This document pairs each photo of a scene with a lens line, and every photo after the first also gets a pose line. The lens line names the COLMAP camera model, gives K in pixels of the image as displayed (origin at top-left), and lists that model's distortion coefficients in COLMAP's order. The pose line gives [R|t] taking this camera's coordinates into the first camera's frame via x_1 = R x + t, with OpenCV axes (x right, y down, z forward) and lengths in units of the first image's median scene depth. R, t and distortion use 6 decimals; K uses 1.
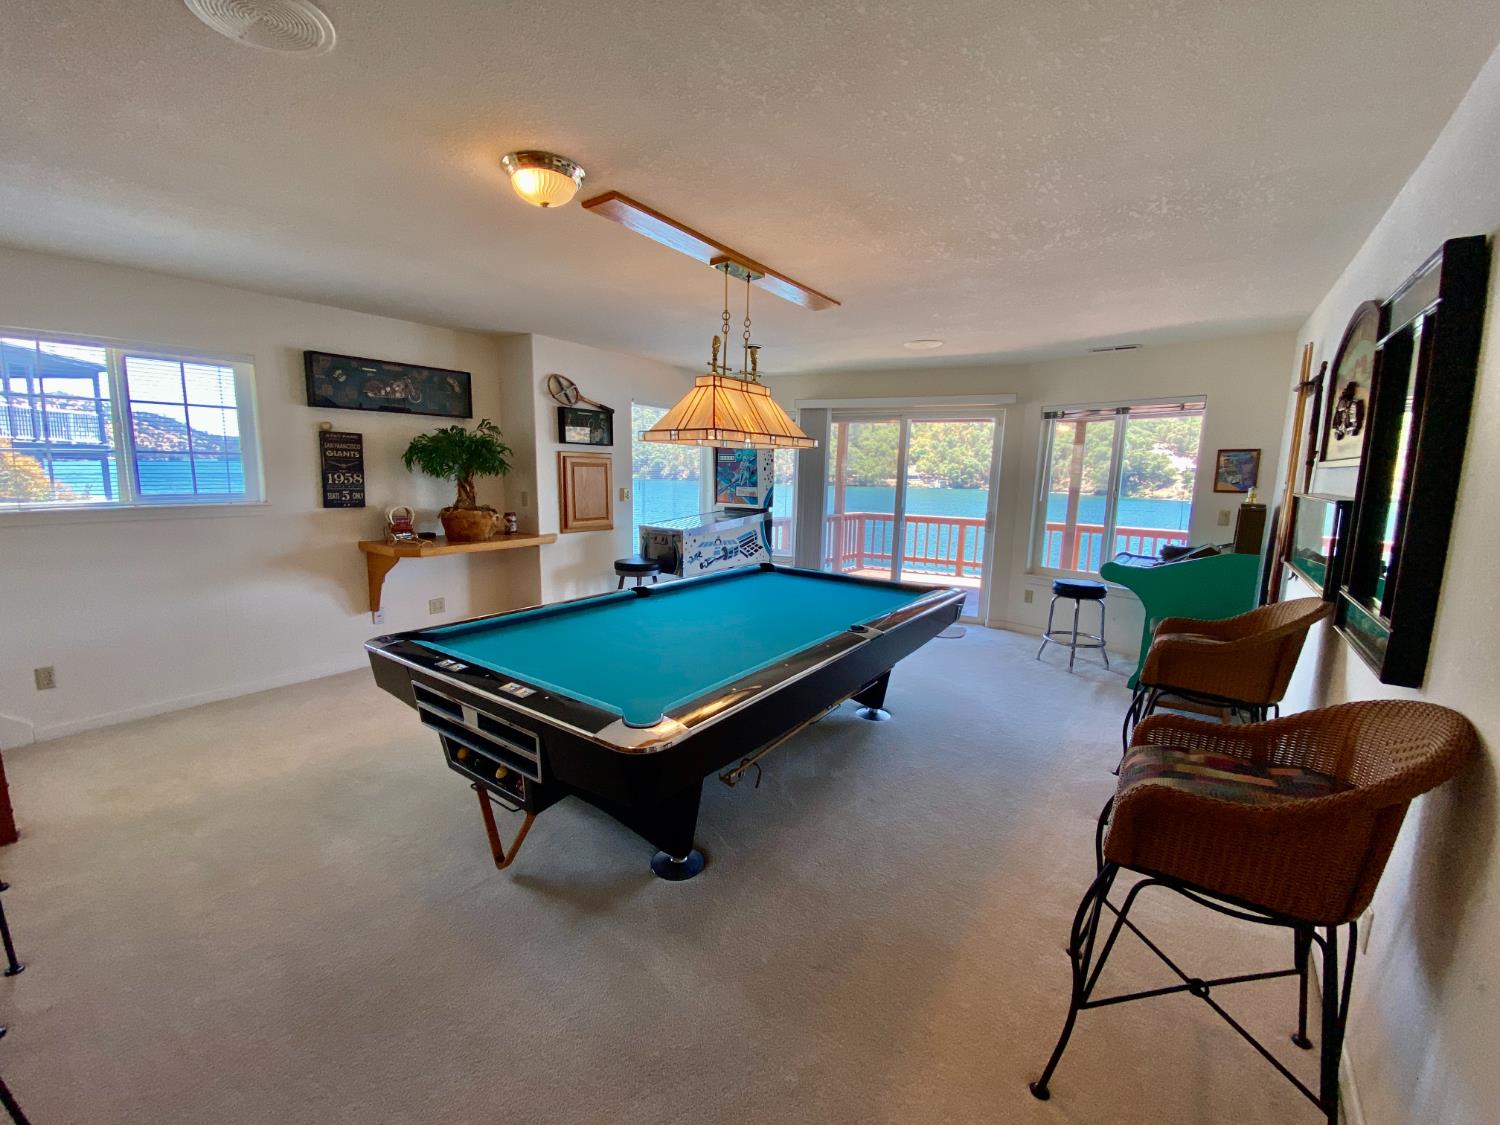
lens RADIAL K [[609.4, 0, 739.1], [0, 609.4, 559.1], [0, 0, 1]] dist [0.084145, -0.000092]
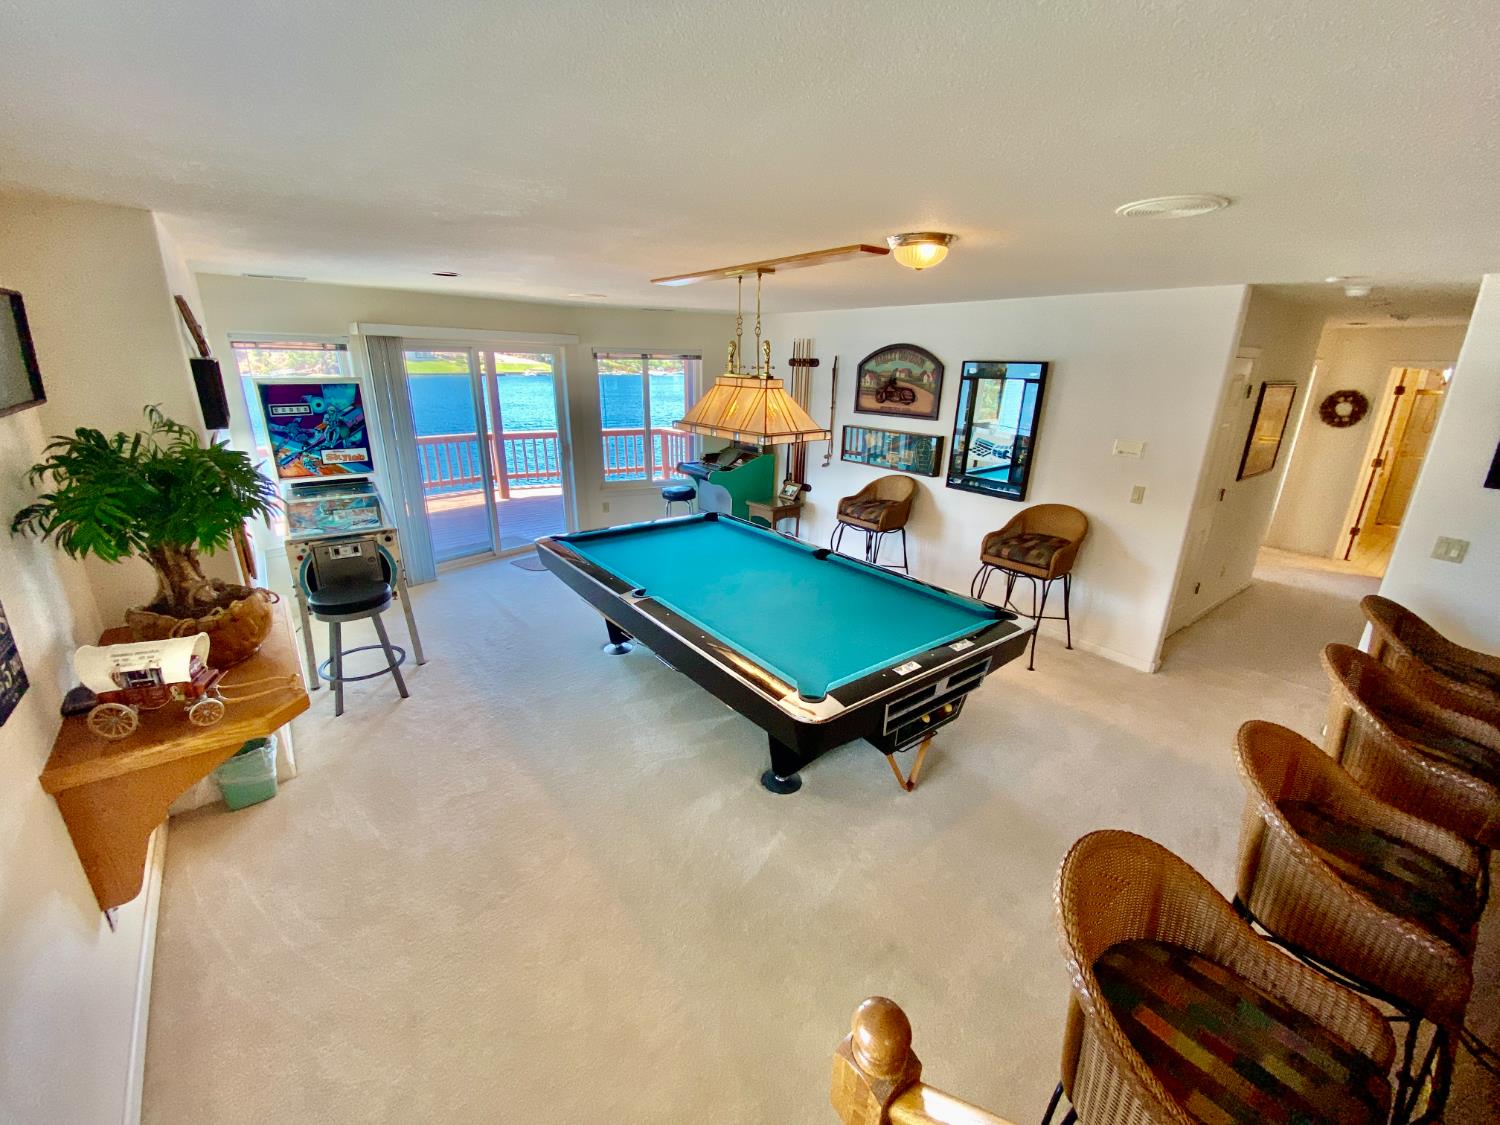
lens RADIAL K [[609.4, 0, 739.1], [0, 609.4, 559.1], [0, 0, 1]] dist [0.084145, -0.000092]
pose [[0.272035, -0.324602, 0.905887, -0.579223], [0.122625, 0.945408, 0.301939, -0.165425], [-0.954442, 0.028947, 0.296989, 0.349364]]
